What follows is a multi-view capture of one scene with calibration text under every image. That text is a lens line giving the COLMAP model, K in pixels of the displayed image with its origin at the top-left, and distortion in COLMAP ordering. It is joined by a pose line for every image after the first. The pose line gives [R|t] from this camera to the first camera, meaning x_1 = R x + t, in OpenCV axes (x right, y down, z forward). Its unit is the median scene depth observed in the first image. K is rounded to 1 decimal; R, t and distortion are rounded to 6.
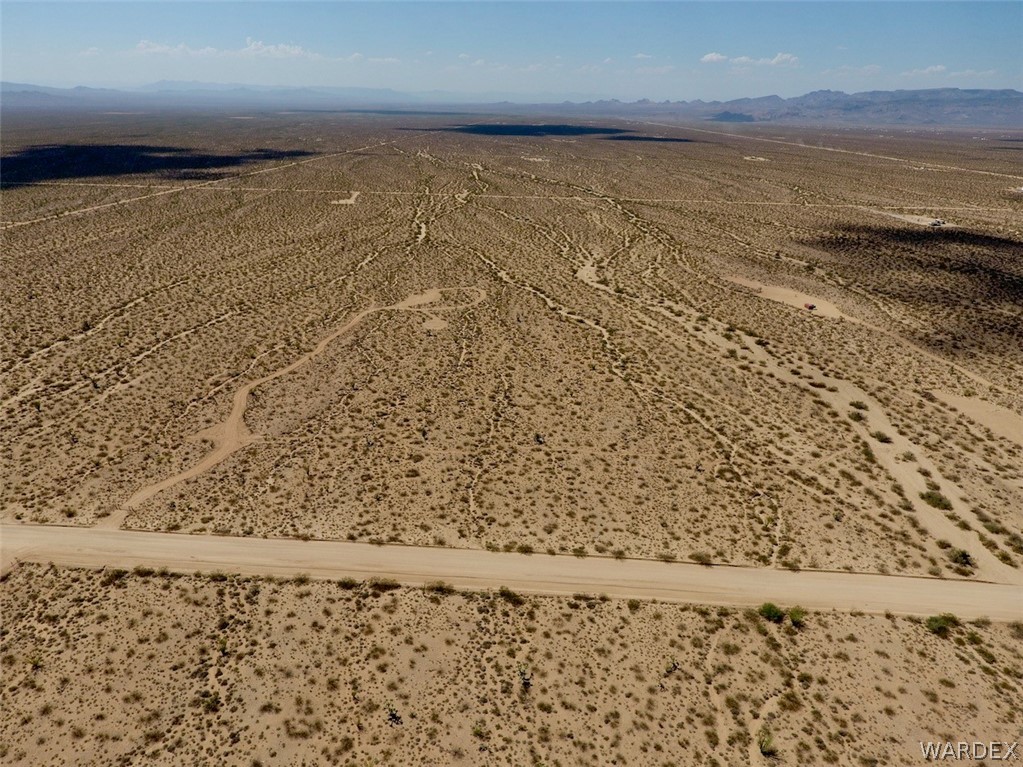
lens RADIAL K [[598.0, 0, 505.0], [0, 598.0, 384.0], [0, 0, 1]] dist [-0.000871, 0.000827]
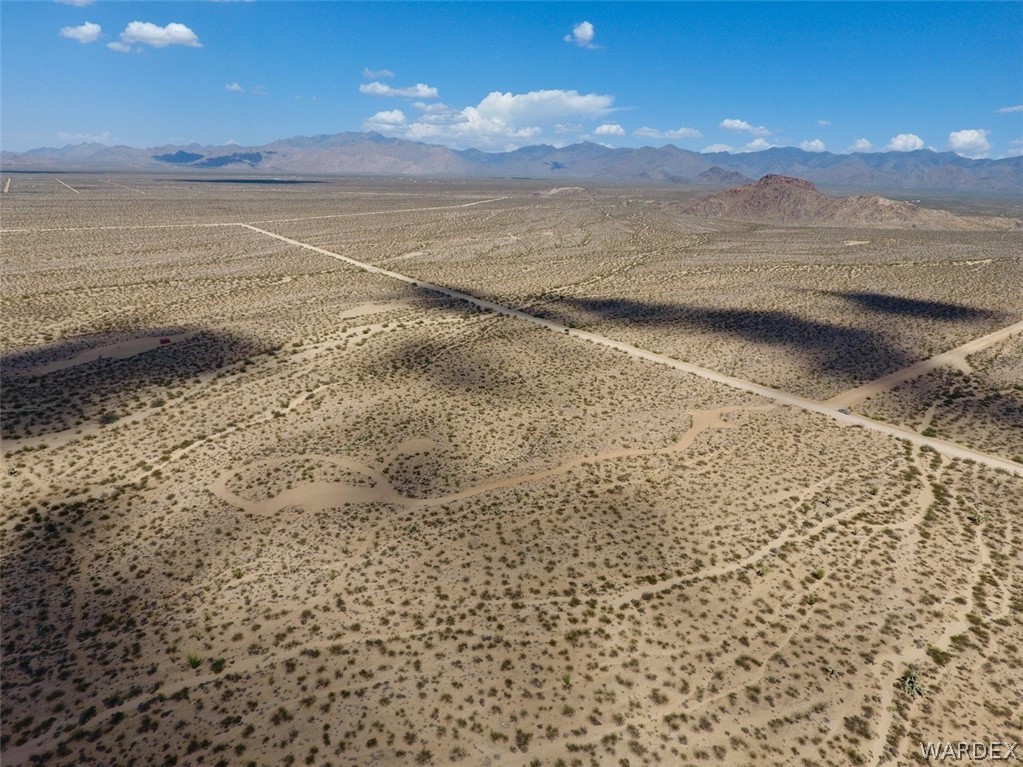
lens RADIAL K [[598.0, 0, 516.1], [0, 598.0, 384.5], [0, 0, 1]] dist [-0.000871, 0.000827]
pose [[-0.664275, -0.287833, 0.689849, -1.432883], [0.276671, 0.762667, 0.584630, -1.159413], [-0.694400, 0.579216, -0.426986, 2.426429]]
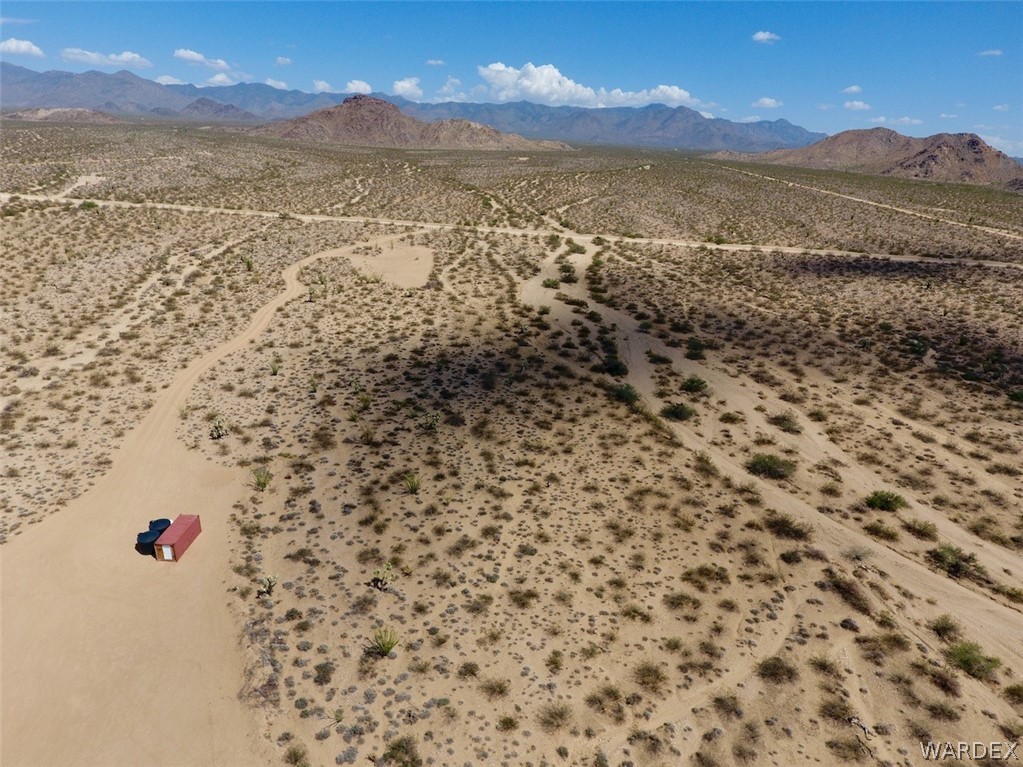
lens RADIAL K [[598.0, 0, 513.8], [0, 598.0, 380.6], [0, 0, 1]] dist [-0.000871, 0.000827]
pose [[-0.996088, -0.083749, 0.028192, 0.928123], [-0.035900, 0.675050, 0.736898, -0.675958], [-0.080746, 0.733003, -0.675416, 2.452927]]
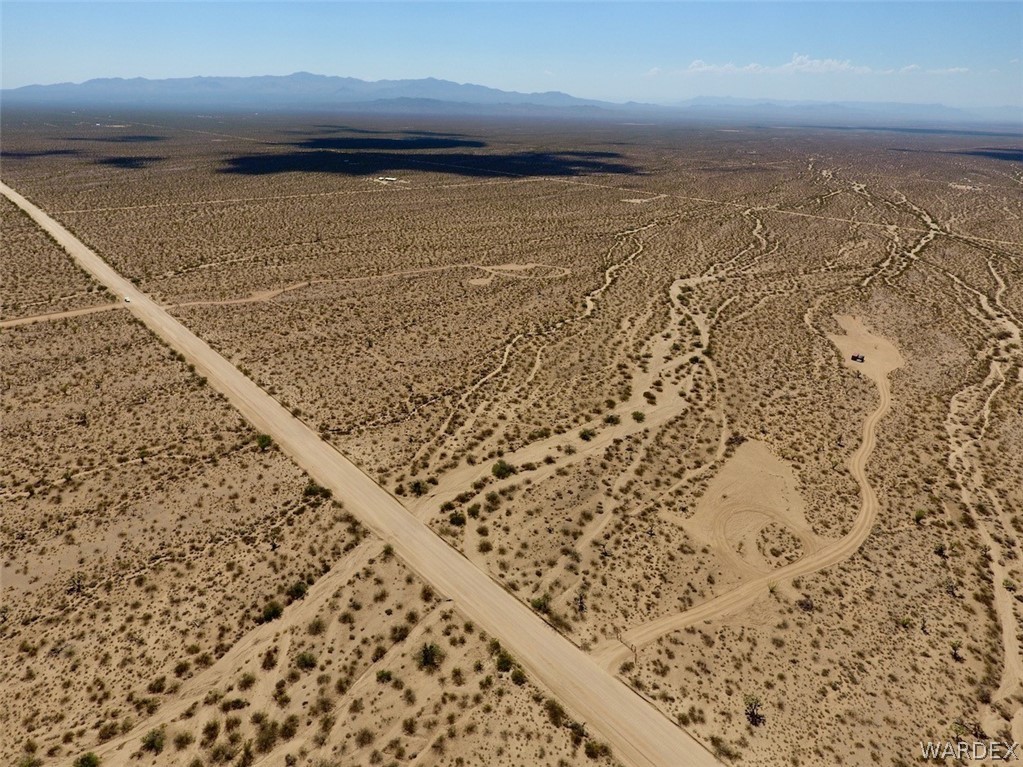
lens RADIAL K [[598.0, 0, 508.5], [0, 598.0, 388.4], [0, 0, 1]] dist [-0.000871, 0.000827]
pose [[0.725896, 0.296770, -0.620486, 1.554526], [-0.306000, 0.947271, 0.095083, -0.050952], [0.615986, 0.120849, 0.778432, 0.193746]]
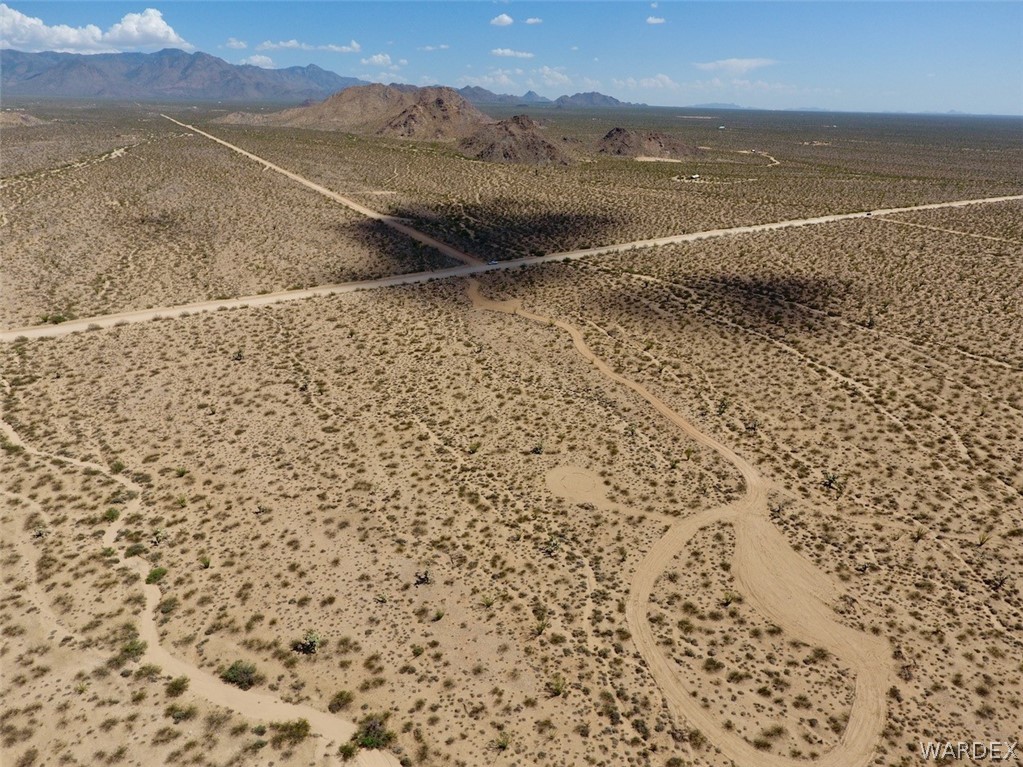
lens RADIAL K [[598.0, 0, 506.4], [0, 598.0, 389.2], [0, 0, 1]] dist [-0.000871, 0.000827]
pose [[-0.822373, 0.226087, -0.522099, 0.294286], [-0.264718, 0.660229, 0.702867, -0.908992], [0.503614, 0.716228, -0.483105, 2.318887]]
